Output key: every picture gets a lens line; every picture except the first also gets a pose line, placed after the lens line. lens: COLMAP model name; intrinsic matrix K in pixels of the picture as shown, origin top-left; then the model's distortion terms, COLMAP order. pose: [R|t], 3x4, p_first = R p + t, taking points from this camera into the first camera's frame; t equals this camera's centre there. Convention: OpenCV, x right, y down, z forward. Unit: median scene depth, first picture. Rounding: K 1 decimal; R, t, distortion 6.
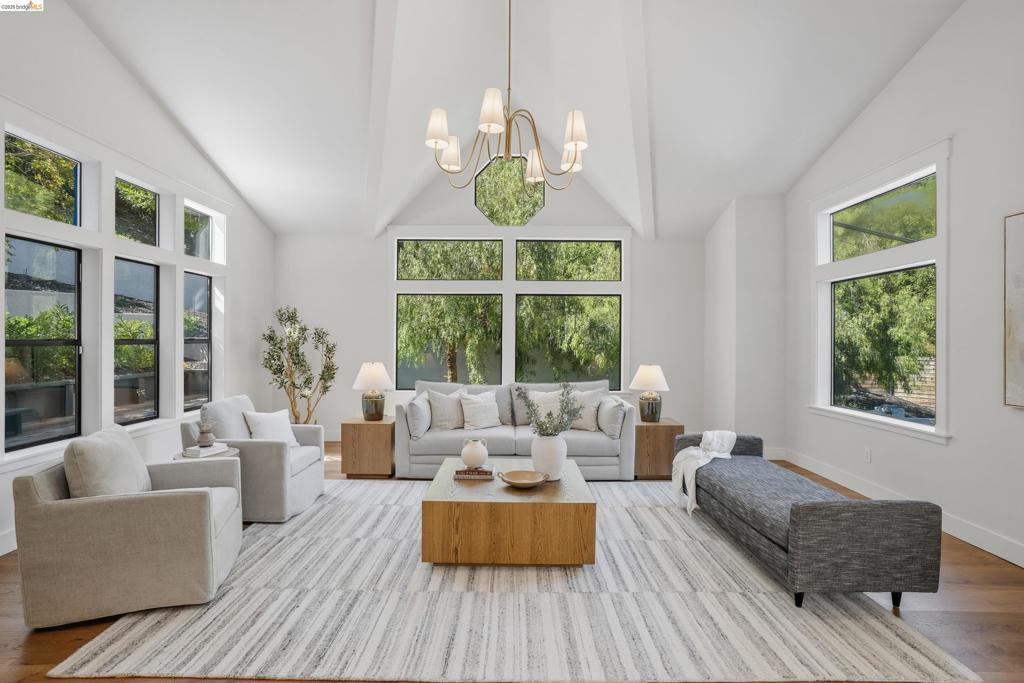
lens RADIAL K [[479.2, 0, 512.0], [0, 479.2, 341.5], [0, 0, 1]] dist [-0.000591, -0.000014]
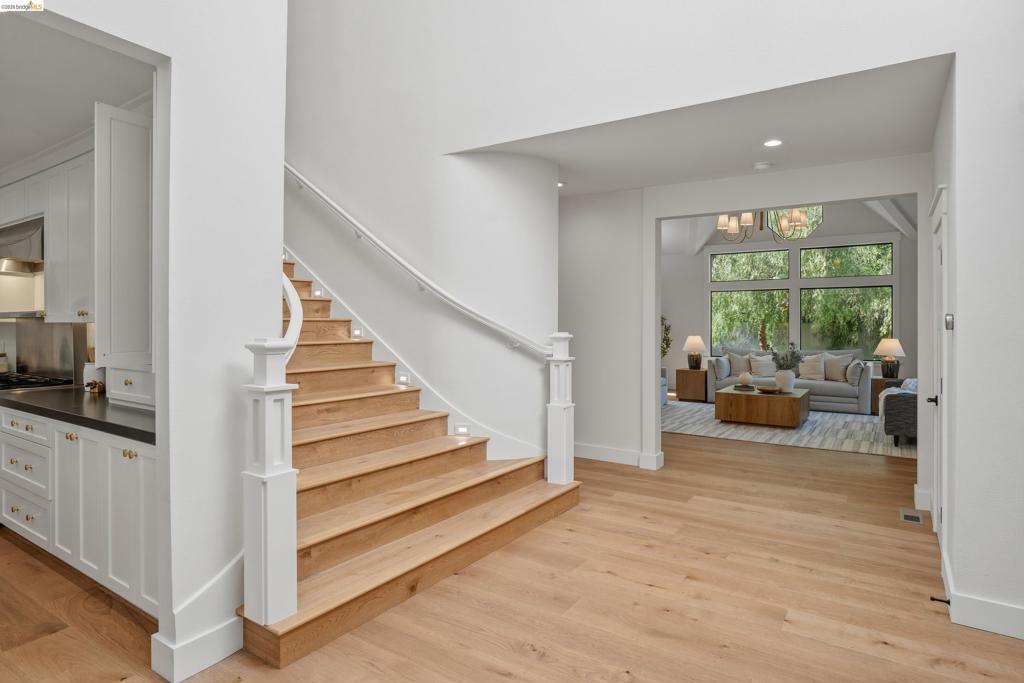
lens RADIAL K [[571.4, 0, 513.1], [0, 571.4, 324.5], [0, 0, 1]] dist [-0.000356, 0.000002]
pose [[0.827062, -0.006914, -0.562068, 0.325439], [0.002668, 0.999961, -0.008375, 0.020115], [0.562104, 0.005428, 0.827049, -1.062975]]
